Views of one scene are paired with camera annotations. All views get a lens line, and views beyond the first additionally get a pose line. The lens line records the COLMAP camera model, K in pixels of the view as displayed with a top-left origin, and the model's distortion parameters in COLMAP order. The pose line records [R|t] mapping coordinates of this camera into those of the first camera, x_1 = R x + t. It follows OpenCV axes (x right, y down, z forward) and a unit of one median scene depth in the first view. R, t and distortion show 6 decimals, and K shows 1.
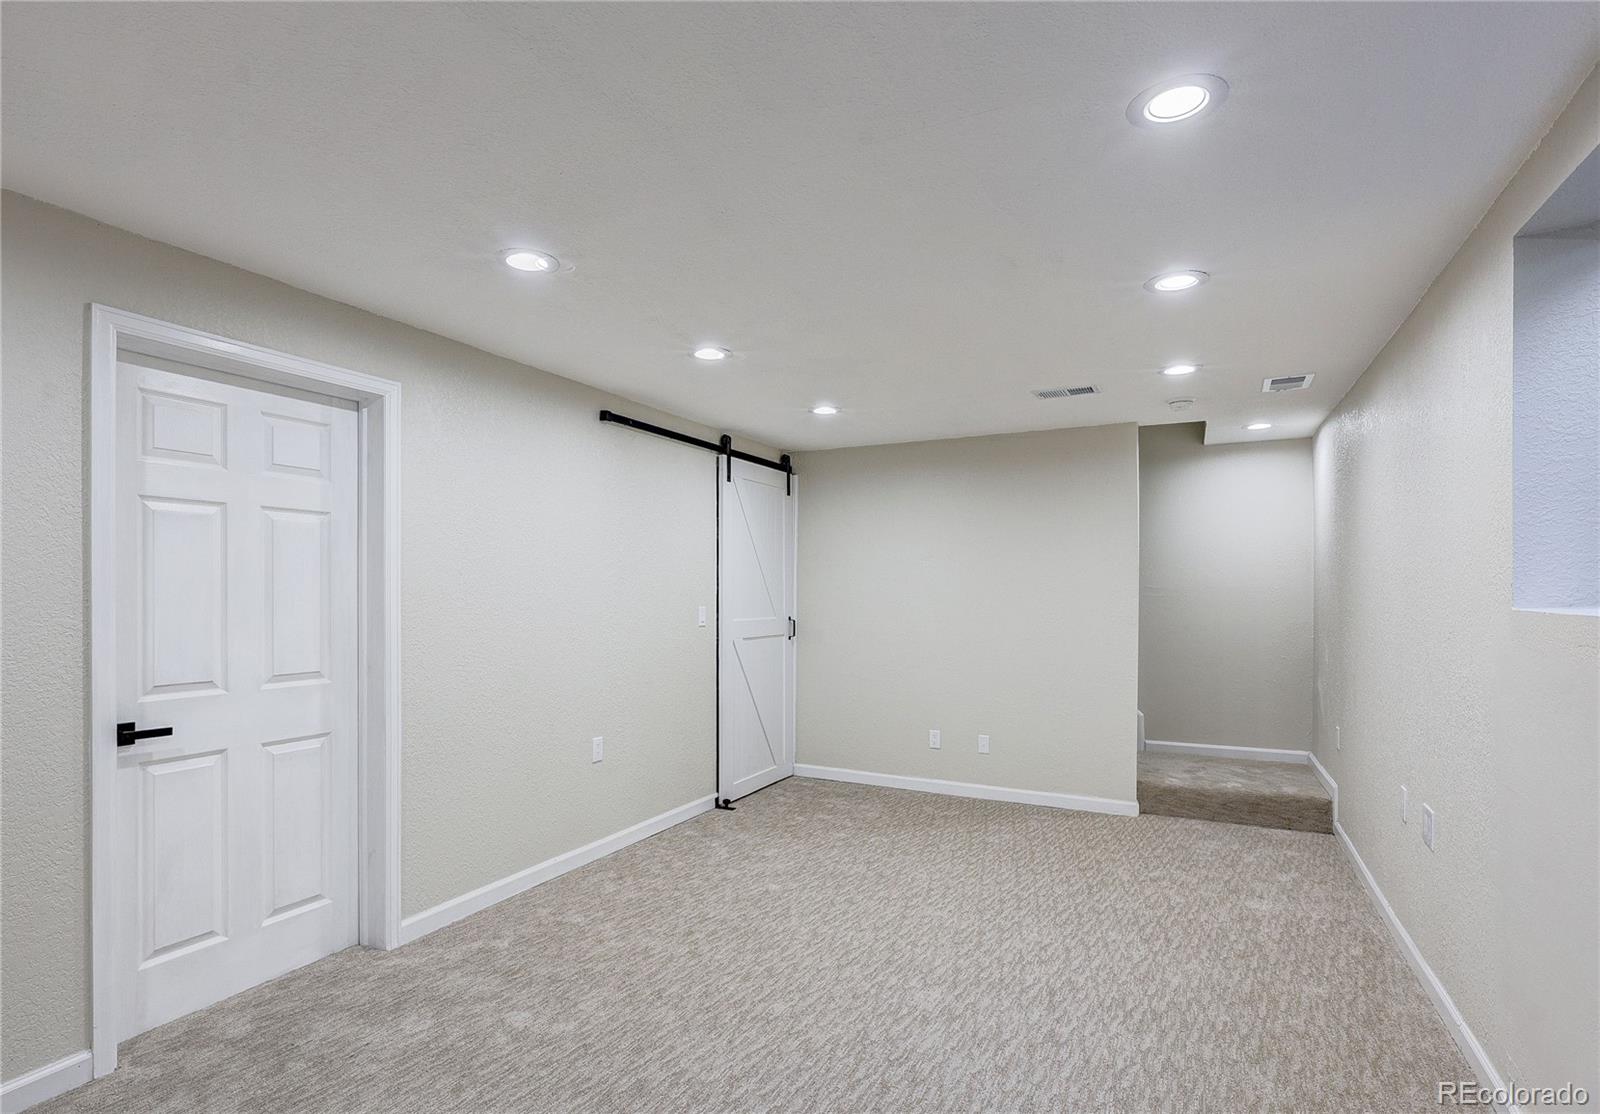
lens RADIAL K [[795.8, 0, 801.9], [0, 795.8, 590.5], [0, 0, 1]] dist [0.001278, 0.000297]
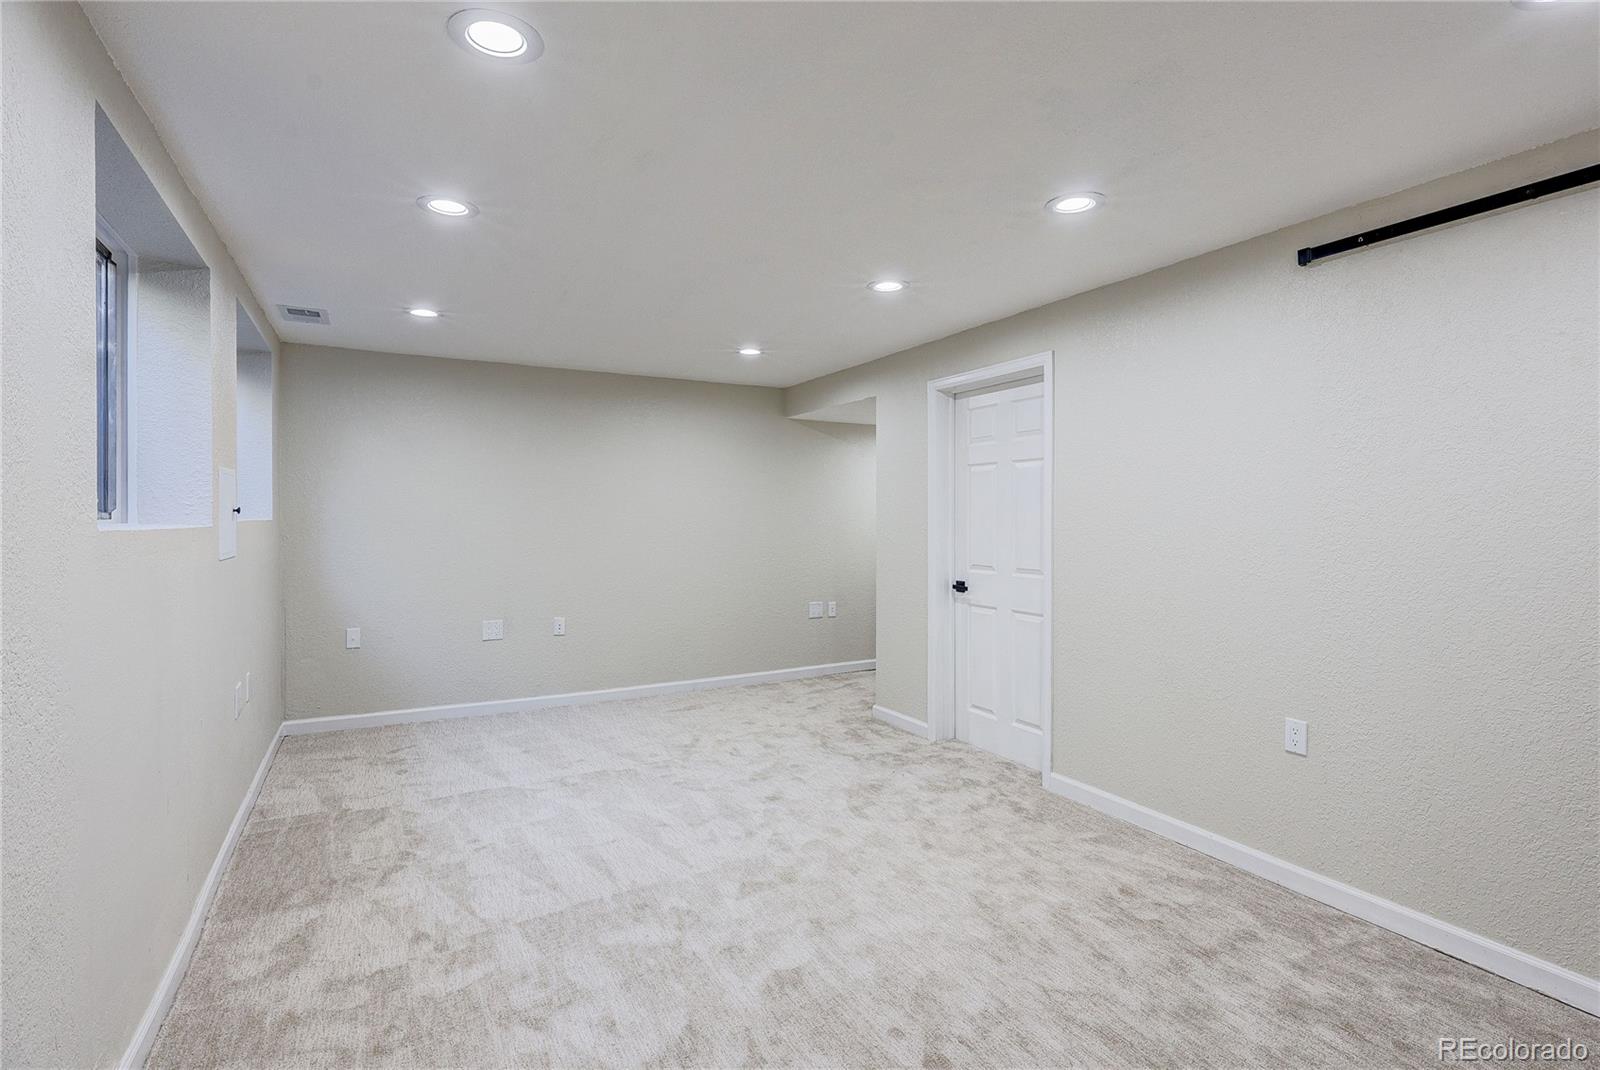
lens RADIAL K [[738.2, 0, 800.0], [0, 738.2, 535.0], [0, 0, 1]] dist [-0.000538, 0.000081]
pose [[-0.566039, 0.011942, -0.824292, 0.737332], [-0.004852, 0.999829, 0.017818, 0.017171], [0.824364, 0.014085, -0.565885, 1.409191]]
